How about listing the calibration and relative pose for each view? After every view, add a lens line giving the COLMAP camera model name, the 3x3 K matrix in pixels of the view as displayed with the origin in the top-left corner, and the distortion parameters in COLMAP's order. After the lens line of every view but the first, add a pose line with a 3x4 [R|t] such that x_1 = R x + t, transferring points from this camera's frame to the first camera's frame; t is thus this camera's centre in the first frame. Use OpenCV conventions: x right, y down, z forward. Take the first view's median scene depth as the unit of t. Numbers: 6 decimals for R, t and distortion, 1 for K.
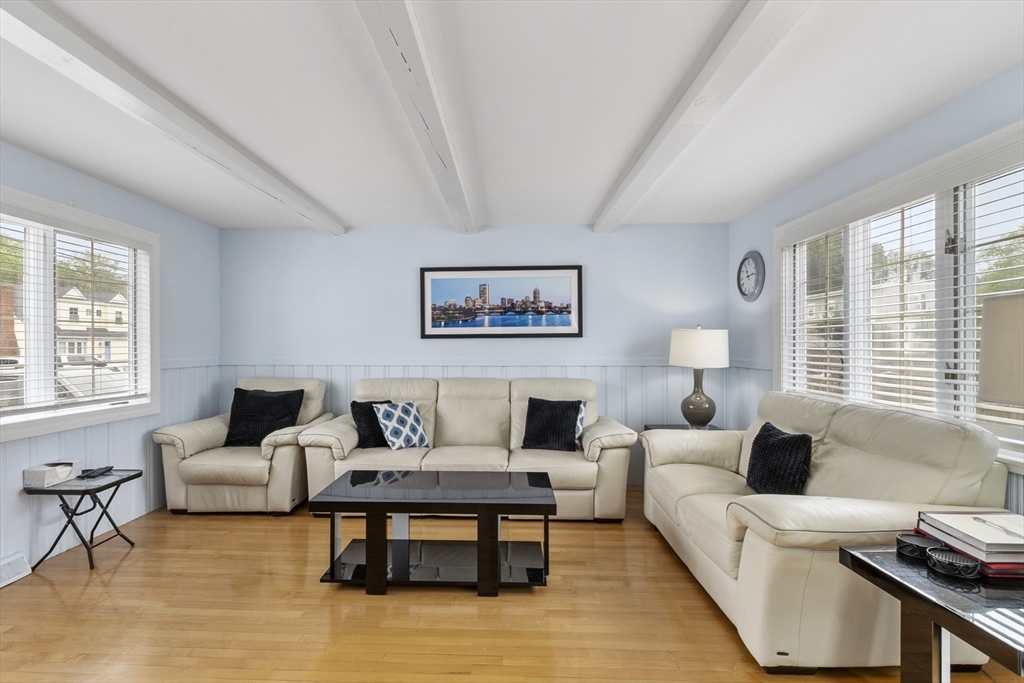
lens RADIAL K [[486.0, 0, 493.9], [0, 486.0, 344.6], [0, 0, 1]] dist [0.001682, 0.000349]
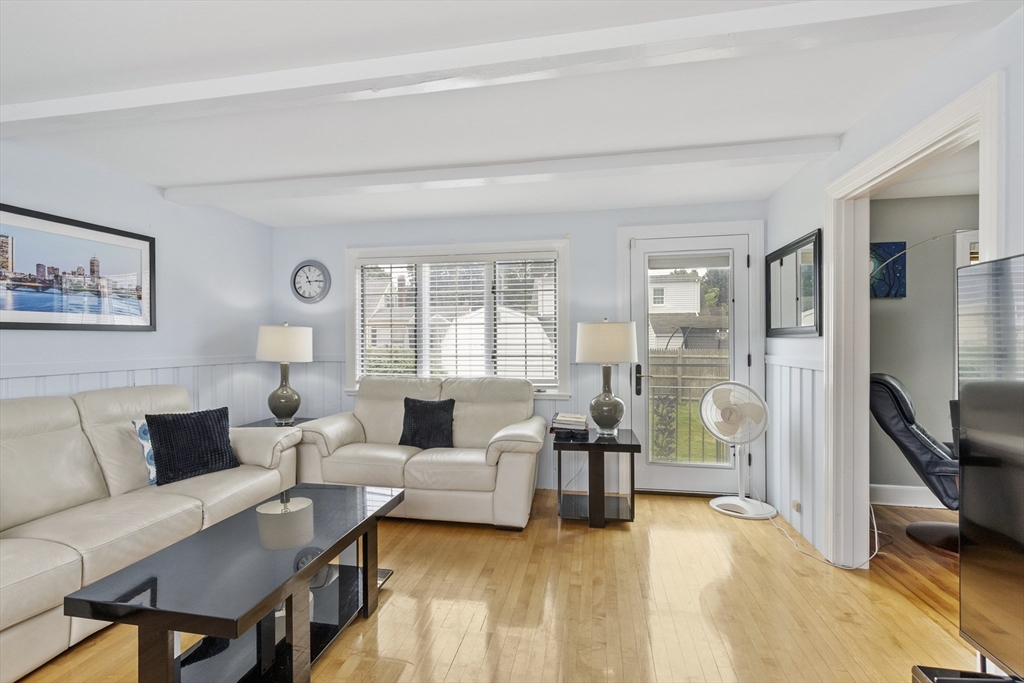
lens RADIAL K [[486.0, 0, 493.9], [0, 486.0, 344.6], [0, 0, 1]] dist [0.001682, 0.000349]
pose [[0.168041, -0.007148, 0.985754, -0.491112], [0.000312, 0.999974, 0.007198, 0.000698], [-0.985780, -0.000902, 0.168039, 0.339575]]
